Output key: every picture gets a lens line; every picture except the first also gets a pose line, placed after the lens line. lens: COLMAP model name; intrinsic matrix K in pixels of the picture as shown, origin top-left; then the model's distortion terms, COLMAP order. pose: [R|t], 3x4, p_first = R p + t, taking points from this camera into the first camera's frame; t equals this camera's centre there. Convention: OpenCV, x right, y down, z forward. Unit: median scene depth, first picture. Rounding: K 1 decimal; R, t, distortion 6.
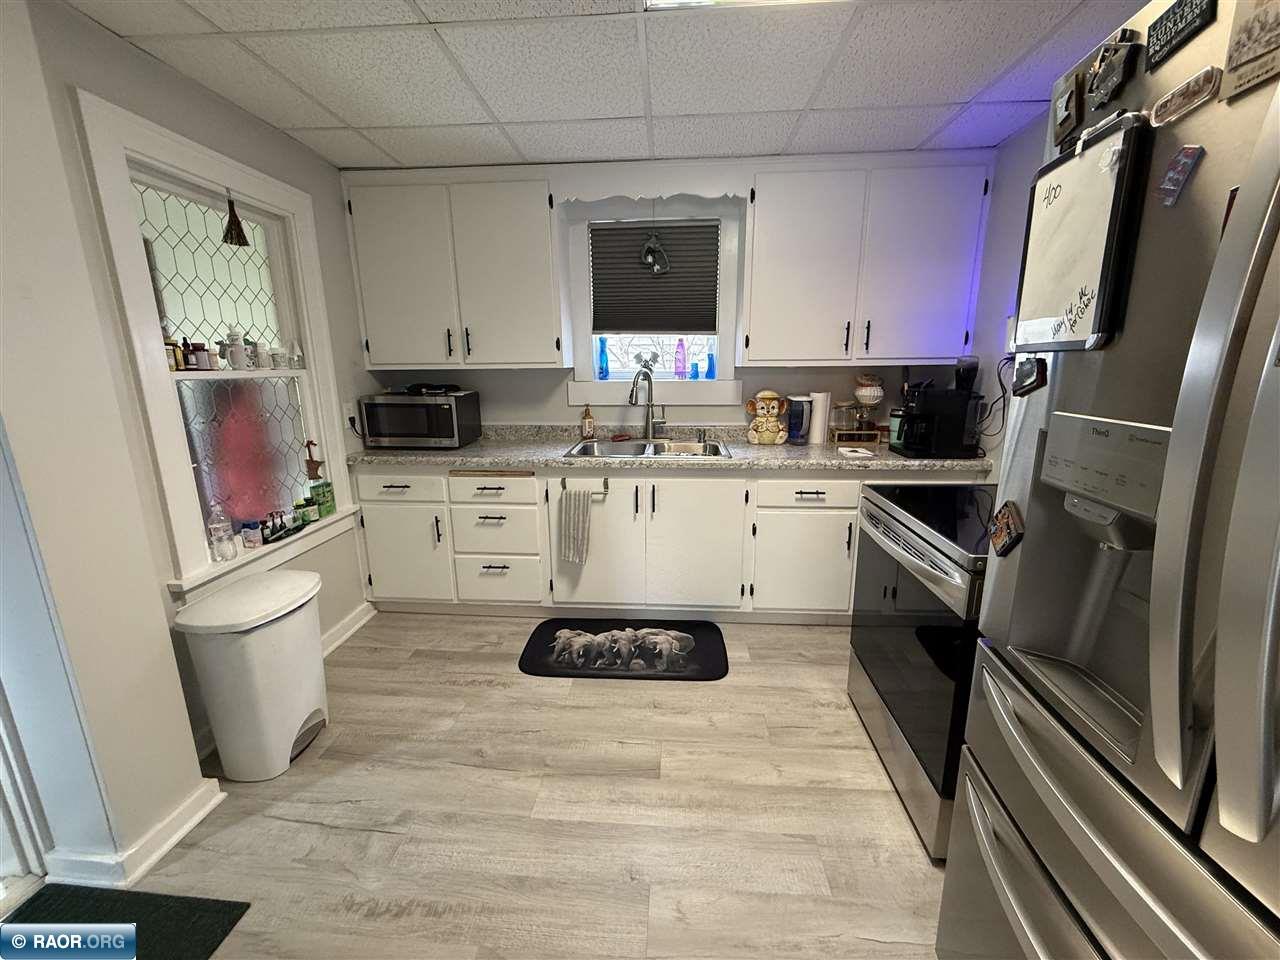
lens RADIAL K [[508.8, 0, 639.3], [0, 508.8, 481.8], [0, 0, 1]] dist [0.000507, -0.000116]
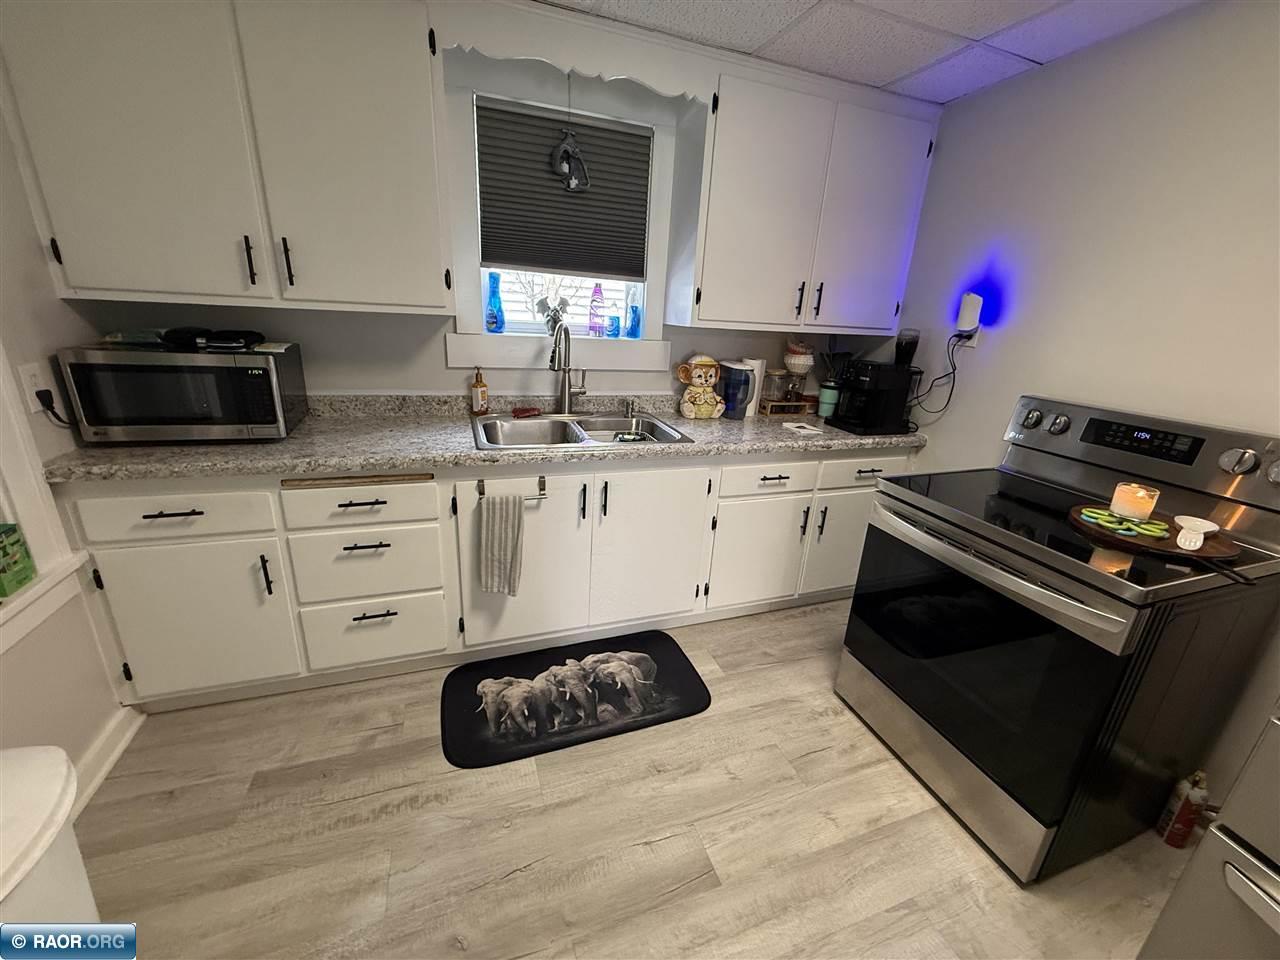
lens RADIAL K [[508.8, 0, 639.3], [0, 508.8, 481.6], [0, 0, 1]] dist [0.000507, -0.000116]
pose [[0.913275, -0.073922, 0.400581, -0.236416], [0.029439, 0.992802, 0.116090, -0.082225], [-0.406279, -0.094230, 0.908877, 0.284447]]
